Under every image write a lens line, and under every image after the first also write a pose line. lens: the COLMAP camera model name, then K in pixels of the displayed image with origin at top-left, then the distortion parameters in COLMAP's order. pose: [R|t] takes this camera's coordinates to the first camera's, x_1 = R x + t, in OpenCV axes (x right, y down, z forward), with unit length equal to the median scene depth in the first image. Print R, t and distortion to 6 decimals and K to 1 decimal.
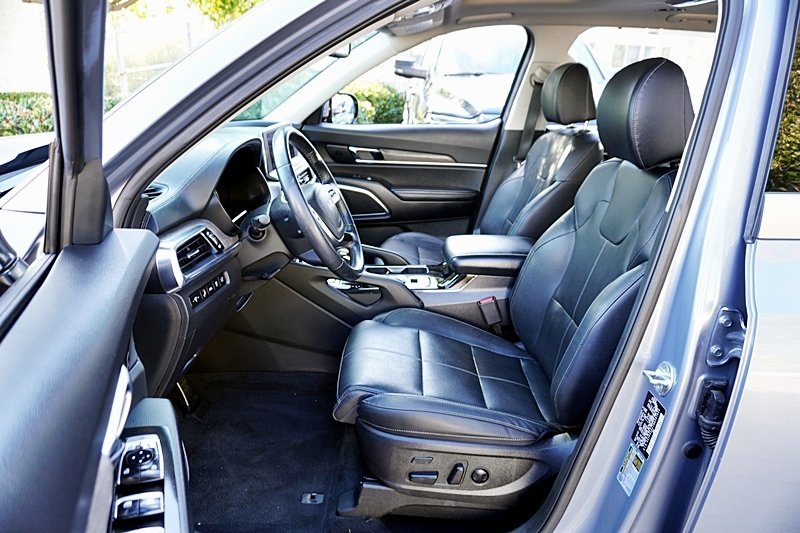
lens RADIAL K [[537.9, 0, 400.0], [0, 537.9, 266.5], [0, 0, 1]] dist [-0.047254, 0.039052]
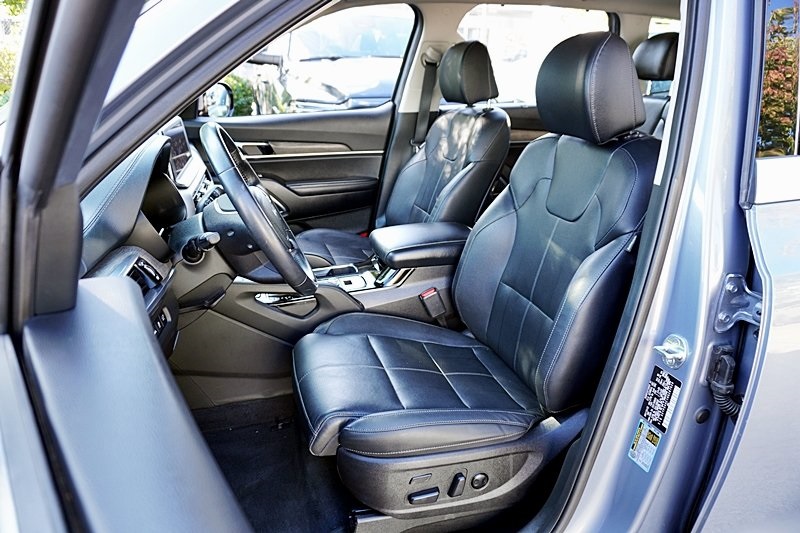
lens RADIAL K [[537.9, 0, 400.0], [0, 537.9, 266.5], [0, 0, 1]] dist [-0.047254, 0.039052]
pose [[0.956848, -0.127829, 0.260963, -0.123961], [0.121511, 0.991773, 0.040274, -0.026505], [-0.263964, -0.006826, 0.964508, 0.087710]]
